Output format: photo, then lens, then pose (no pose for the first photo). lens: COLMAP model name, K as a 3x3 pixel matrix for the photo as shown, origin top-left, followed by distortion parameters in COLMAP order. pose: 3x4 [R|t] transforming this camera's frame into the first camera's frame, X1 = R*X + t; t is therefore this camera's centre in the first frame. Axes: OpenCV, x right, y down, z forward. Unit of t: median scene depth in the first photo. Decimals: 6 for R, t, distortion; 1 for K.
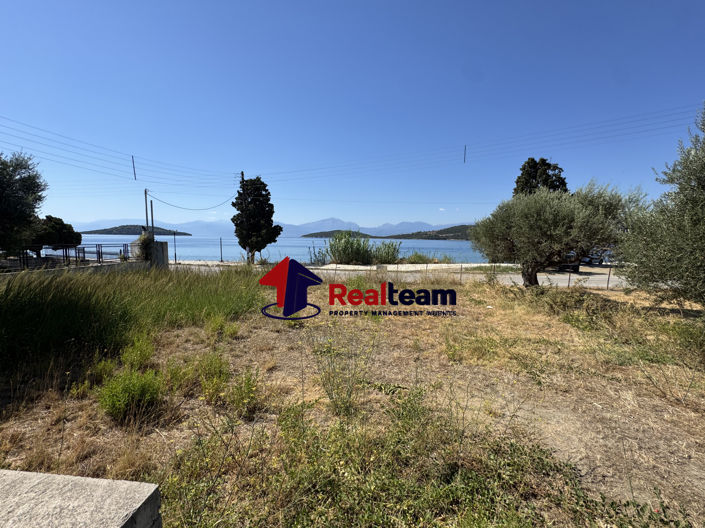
lens RADIAL K [[281.8, 0, 351.4], [0, 281.8, 264.2], [0, 0, 1]] dist [-0.004438, 0.000809]
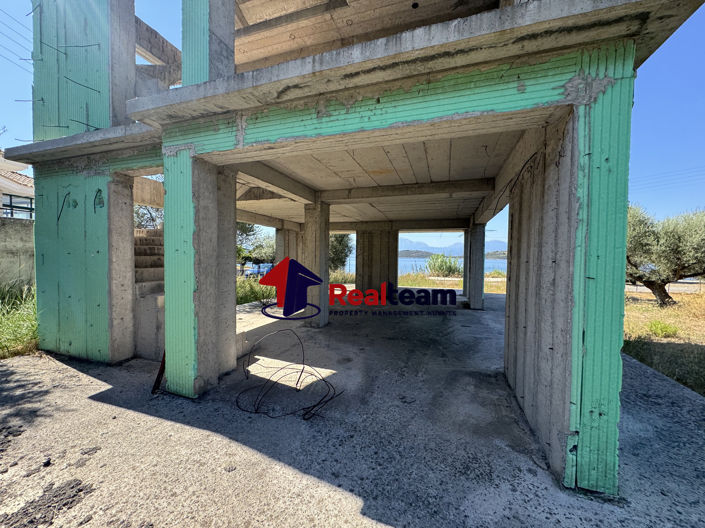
lens RADIAL K [[281.8, 0, 349.6], [0, 281.8, 264.6], [0, 0, 1]] dist [-0.004438, 0.000809]
pose [[0.969888, 0.005679, -0.243485, -0.118549], [-0.022480, 0.997548, -0.066279, 0.040677], [0.242511, 0.069757, 0.967637, -0.455538]]
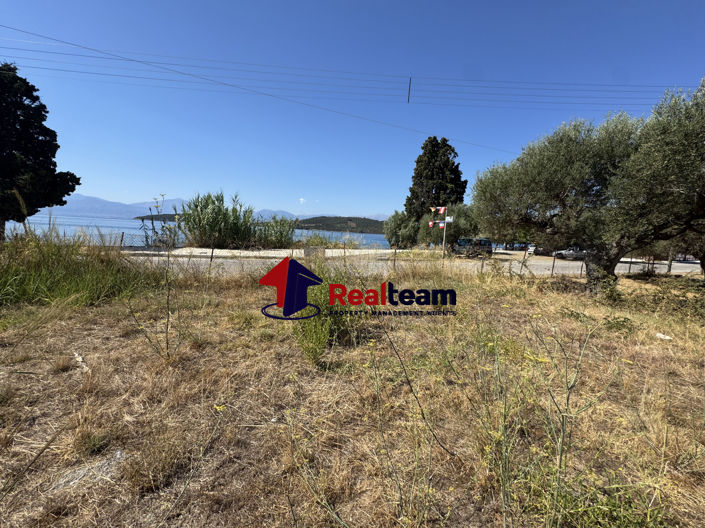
lens RADIAL K [[281.8, 0, 350.8], [0, 281.8, 264.5], [0, 0, 1]] dist [-0.004438, 0.000809]
pose [[0.888761, -0.014851, 0.458130, -0.039262], [-0.003363, 0.999237, 0.038917, 0.011172], [-0.458358, -0.036128, 0.888033, 0.313143]]
